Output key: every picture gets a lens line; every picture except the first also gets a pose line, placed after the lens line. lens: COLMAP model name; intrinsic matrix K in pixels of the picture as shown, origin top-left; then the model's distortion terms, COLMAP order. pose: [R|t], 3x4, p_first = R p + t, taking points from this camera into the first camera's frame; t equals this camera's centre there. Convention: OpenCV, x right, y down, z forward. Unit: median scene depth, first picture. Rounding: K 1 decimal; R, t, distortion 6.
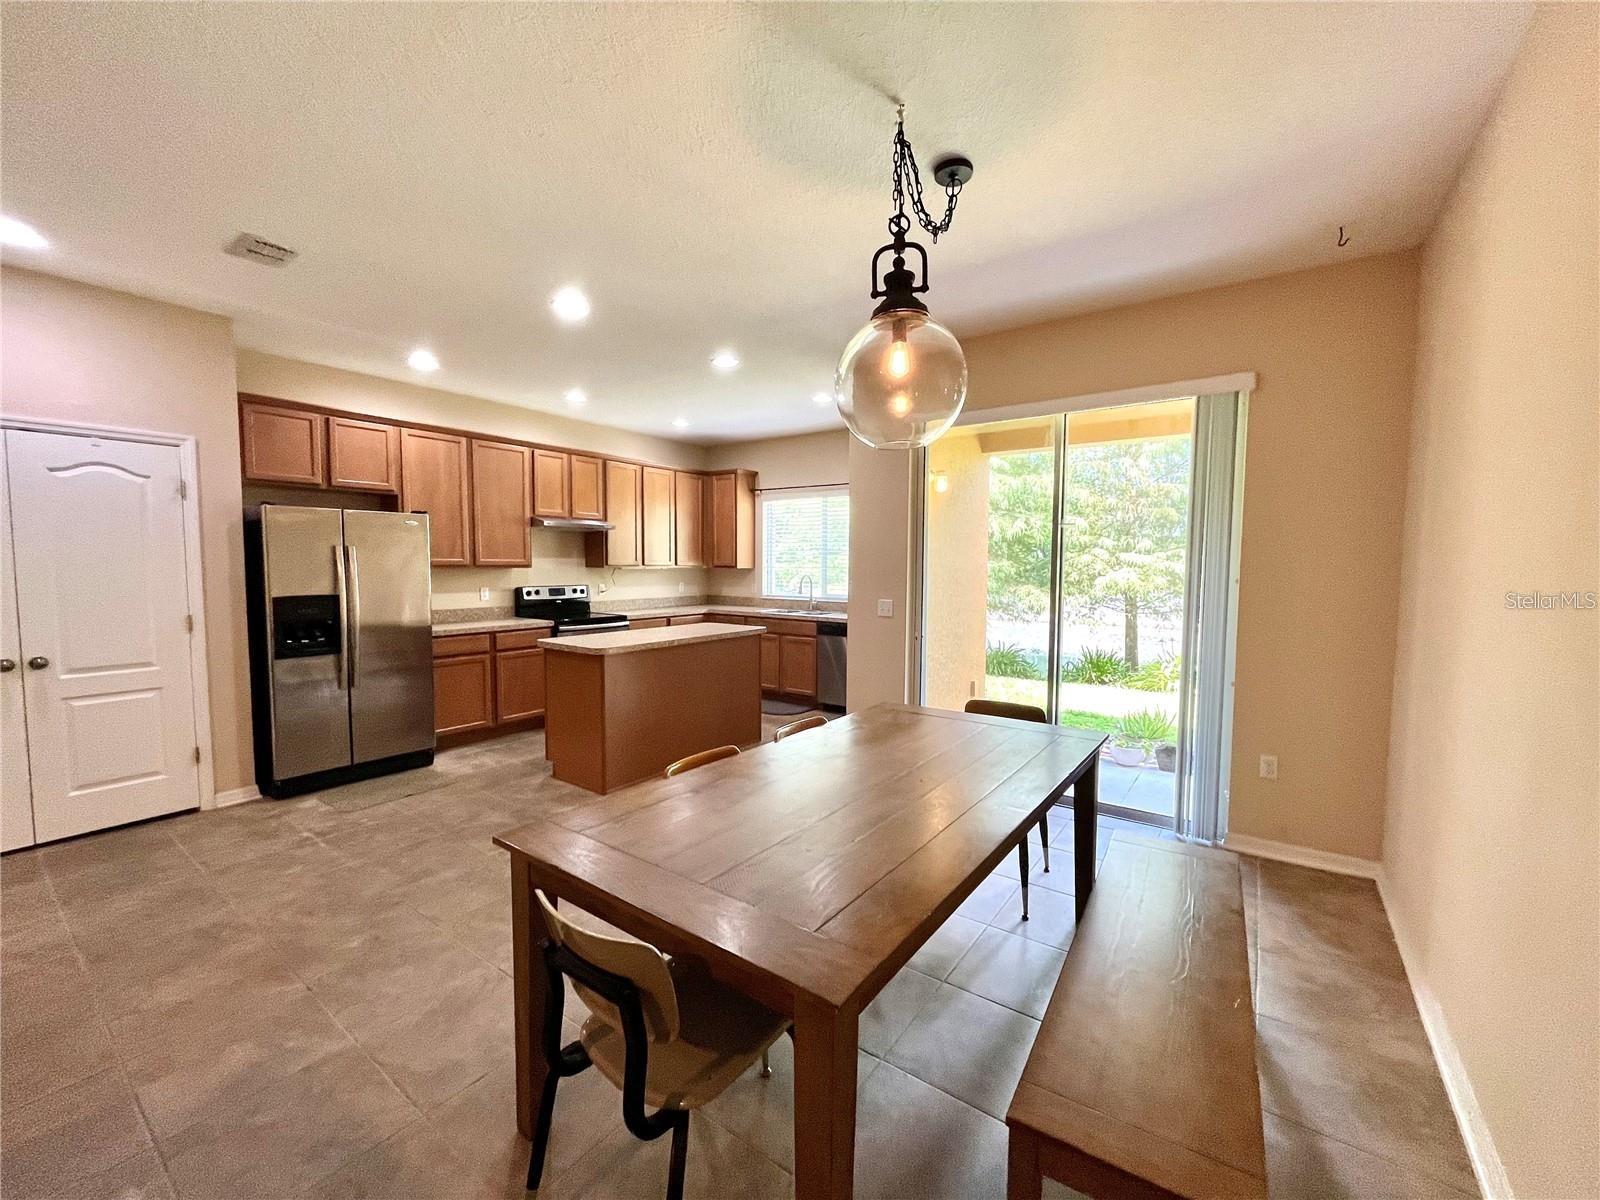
lens RADIAL K [[643.4, 0, 803.0], [0, 643.4, 602.5], [0, 0, 1]] dist [-0.000843, -0.000375]
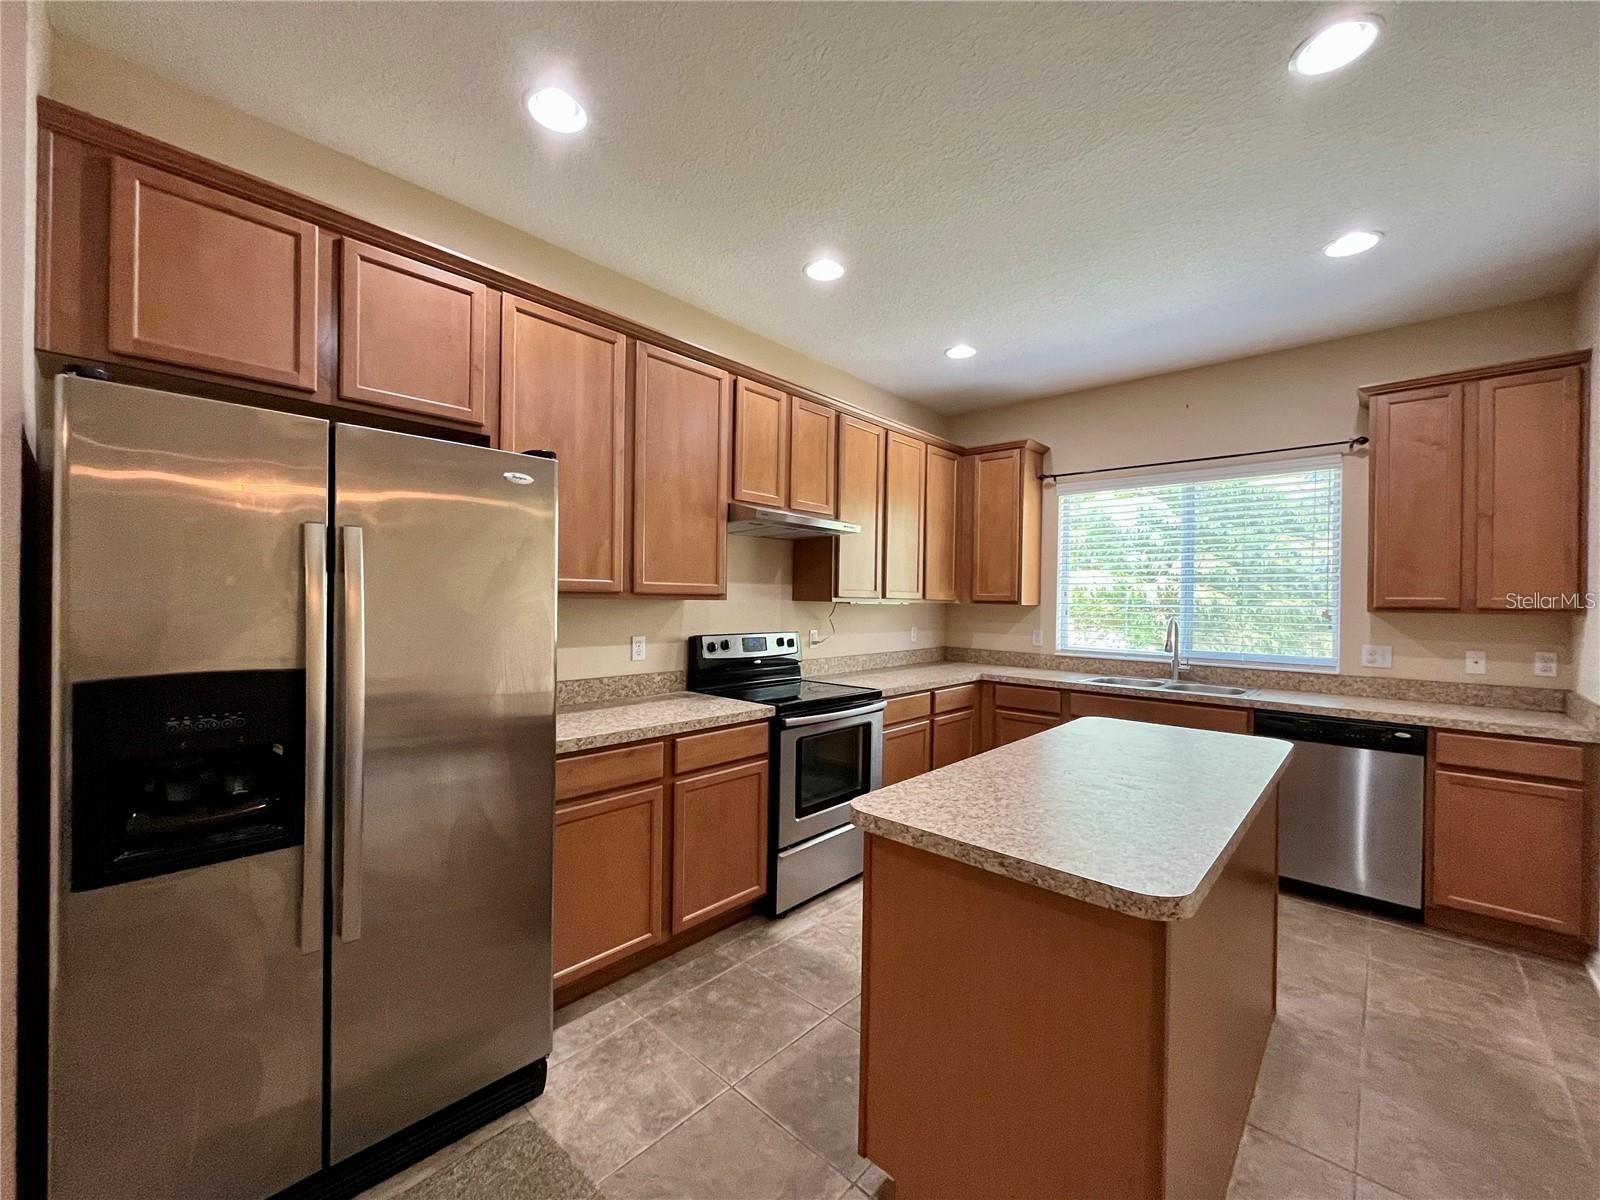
lens RADIAL K [[643.4, 0, 799.3], [0, 643.4, 605.0], [0, 0, 1]] dist [-0.000843, -0.000375]
pose [[0.992373, 0.007835, -0.123019, -0.289119], [-0.014624, 0.998413, -0.054379, -0.021499], [0.122398, 0.055763, 0.990913, 0.472616]]
